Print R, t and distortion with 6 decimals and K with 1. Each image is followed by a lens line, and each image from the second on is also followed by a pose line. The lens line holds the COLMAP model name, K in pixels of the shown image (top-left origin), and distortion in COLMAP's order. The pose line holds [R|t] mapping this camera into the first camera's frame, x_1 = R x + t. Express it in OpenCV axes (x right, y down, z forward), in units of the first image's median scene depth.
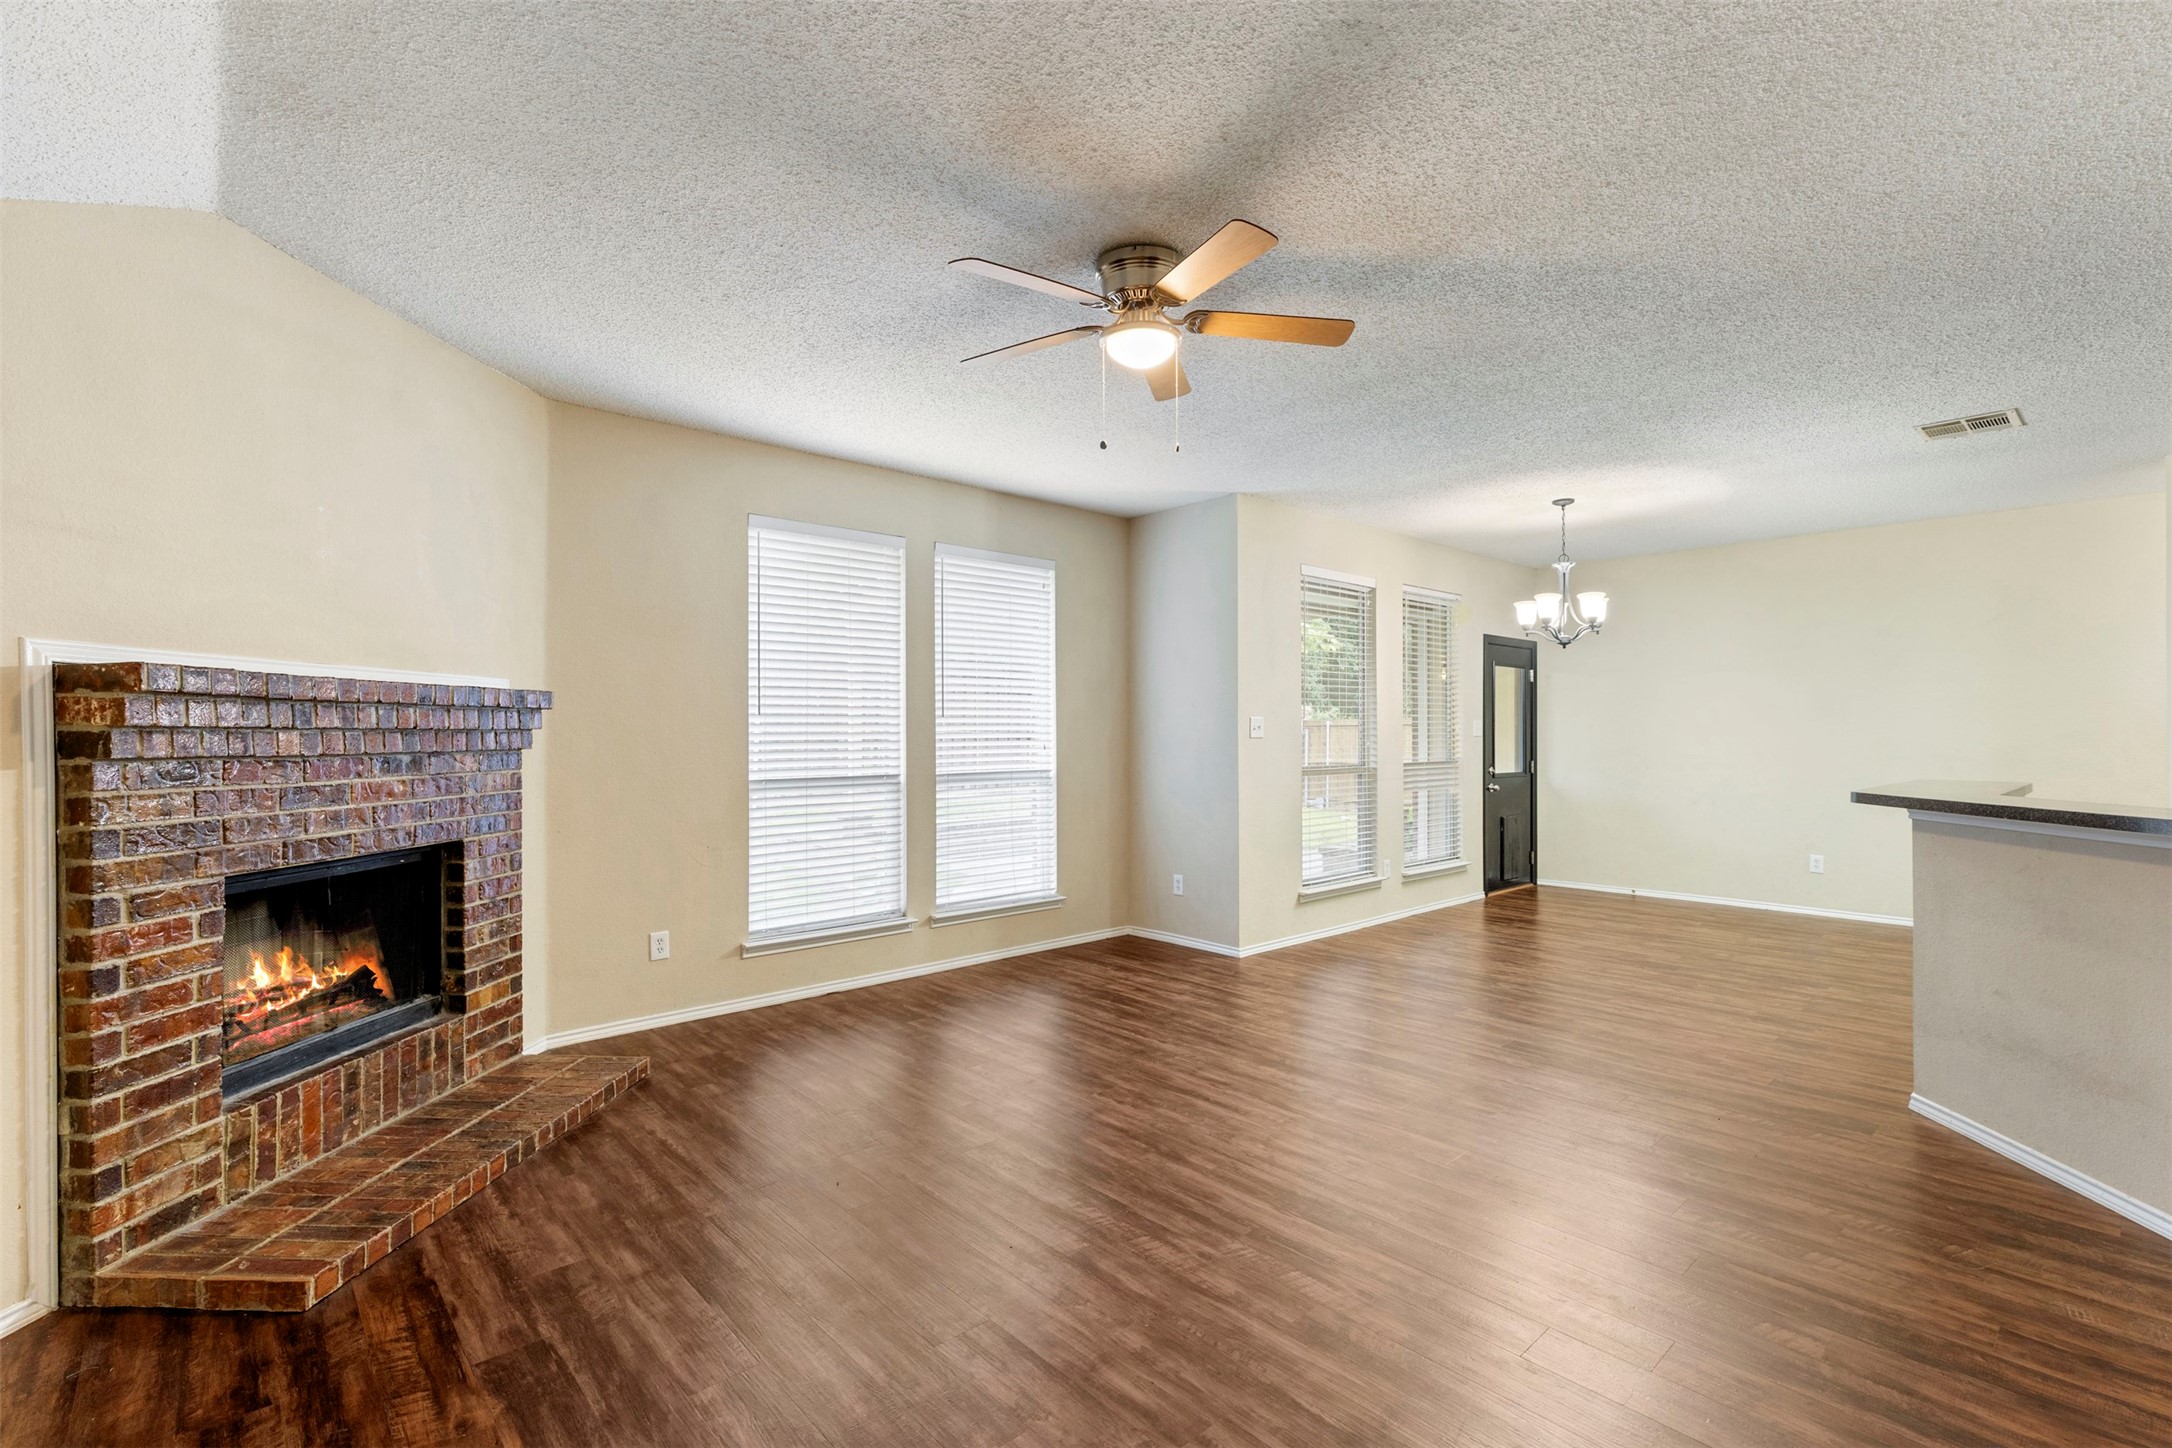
lens RADIAL K [[969.2, 0, 1091.5], [0, 969.2, 723.0], [0, 0, 1]] dist [0.004024, 0.000084]
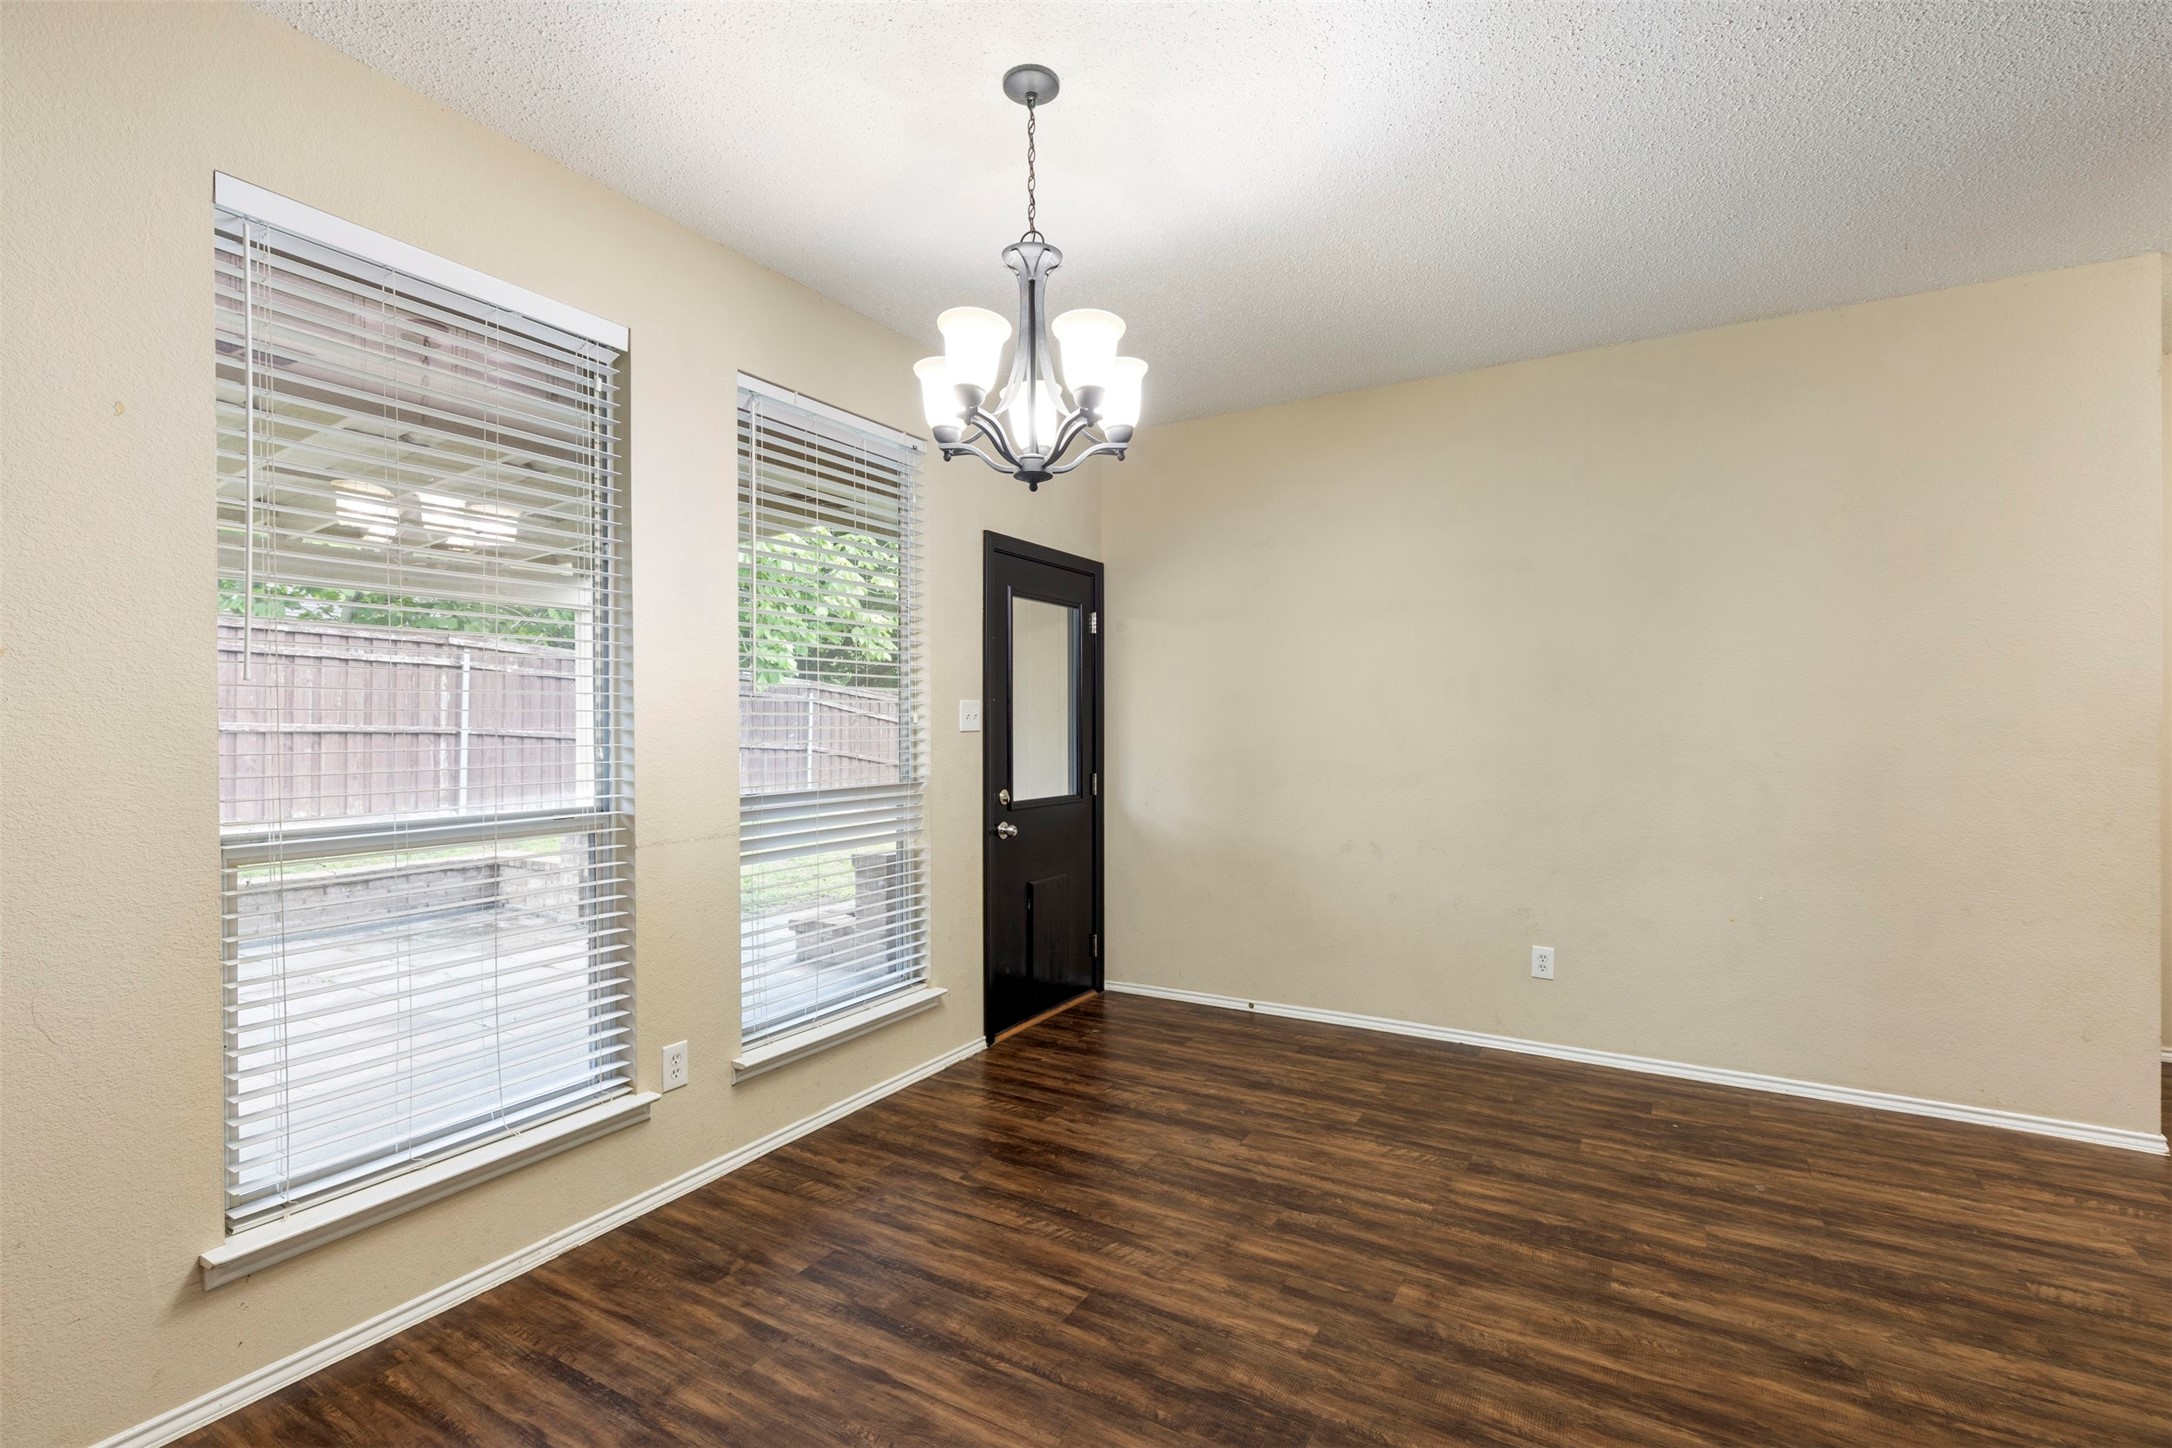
lens RADIAL K [[969.2, 0, 1086.3], [0, 969.2, 725.1], [0, 0, 1]] dist [0.004024, 0.000084]
pose [[0.955659, -0.003302, 0.294457, 0.304319], [0.000342, 0.999949, 0.010103, 0.005170], [-0.294475, -0.009554, 0.955611, 0.495699]]
